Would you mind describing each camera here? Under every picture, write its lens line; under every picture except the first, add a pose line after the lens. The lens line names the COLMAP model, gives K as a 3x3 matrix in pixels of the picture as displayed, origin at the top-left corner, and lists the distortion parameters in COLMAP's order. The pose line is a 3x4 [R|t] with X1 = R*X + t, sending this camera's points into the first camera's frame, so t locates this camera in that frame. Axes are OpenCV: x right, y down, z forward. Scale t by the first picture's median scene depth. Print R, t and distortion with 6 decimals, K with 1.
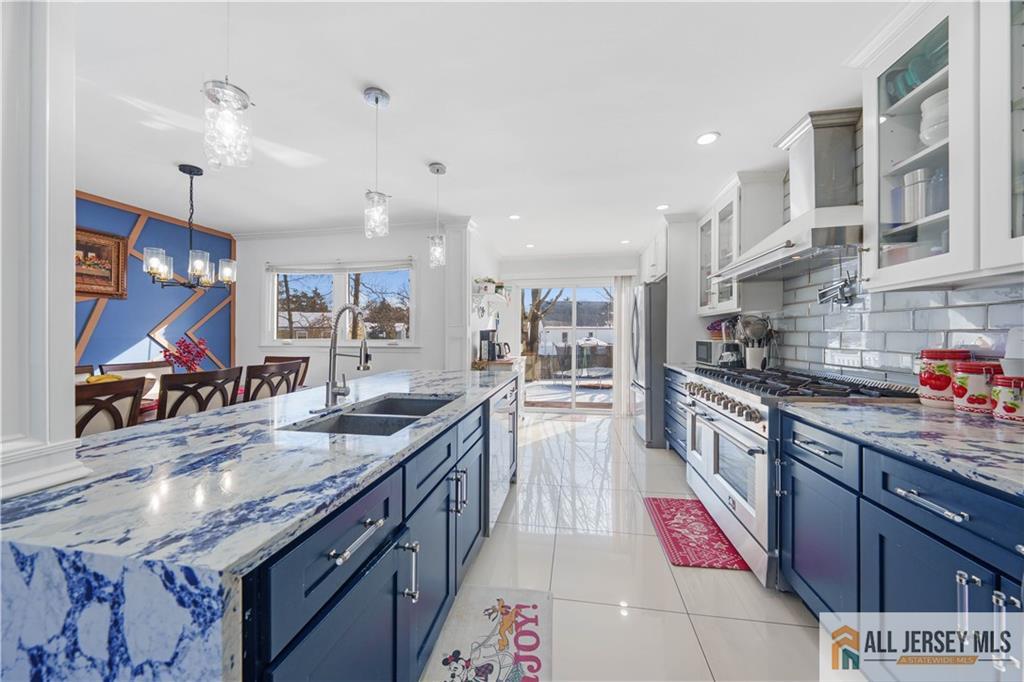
lens RADIAL K [[350.6, 0, 508.6], [0, 350.6, 336.8], [0, 0, 1]] dist [-0.000837, -0.000039]
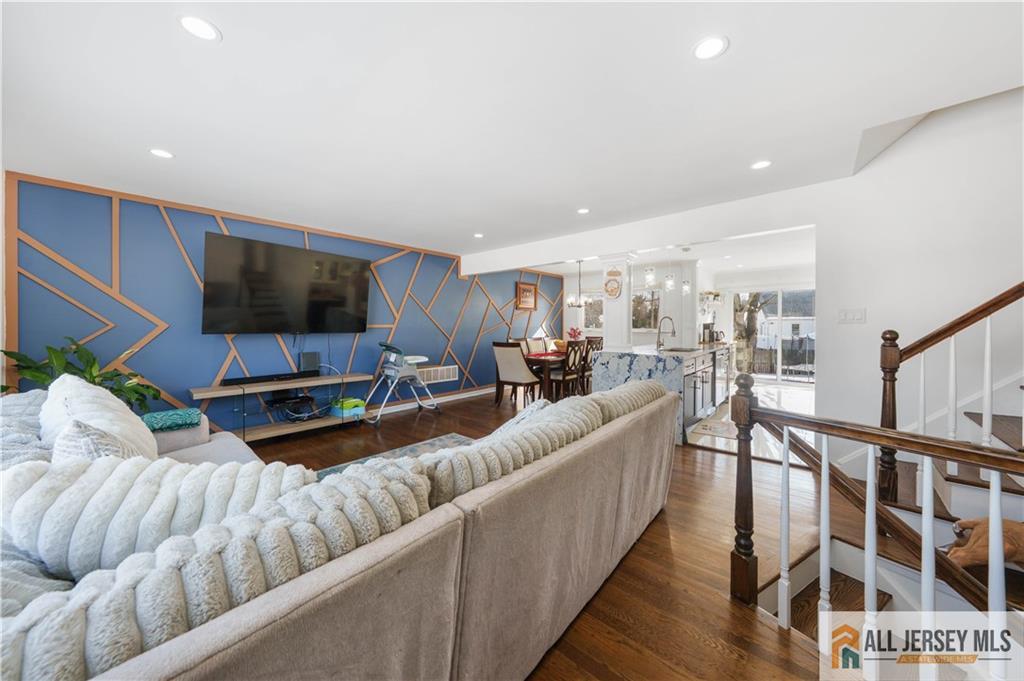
lens RADIAL K [[350.6, 0, 515.9], [0, 350.6, 325.1], [0, 0, 1]] dist [-0.000837, -0.000039]
pose [[0.863329, 0.001212, -0.504641, -0.015315], [-0.005144, 0.999966, -0.006399, 0.007425], [0.504616, 0.008120, 0.863306, -1.265713]]
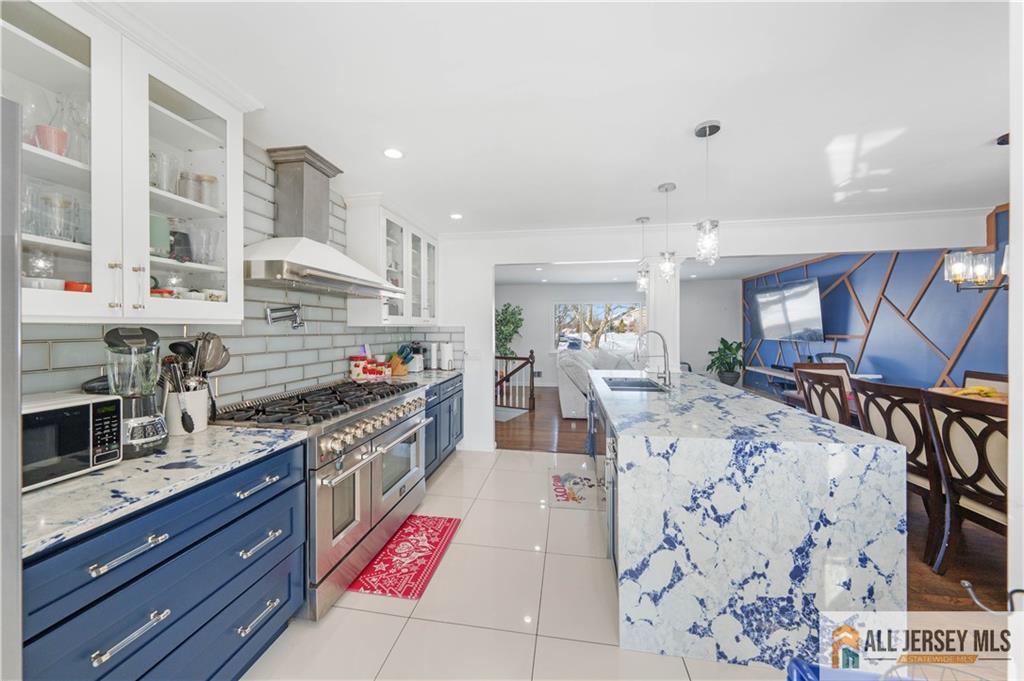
lens RADIAL K [[350.6, 0, 511.8], [0, 350.6, 331.9], [0, 0, 1]] dist [-0.000837, -0.000039]
pose [[-0.999228, 0.009479, -0.038114, 0.264990], [0.009077, 0.999902, 0.010700, -0.075341], [0.038211, 0.010346, -0.999216, 1.970837]]
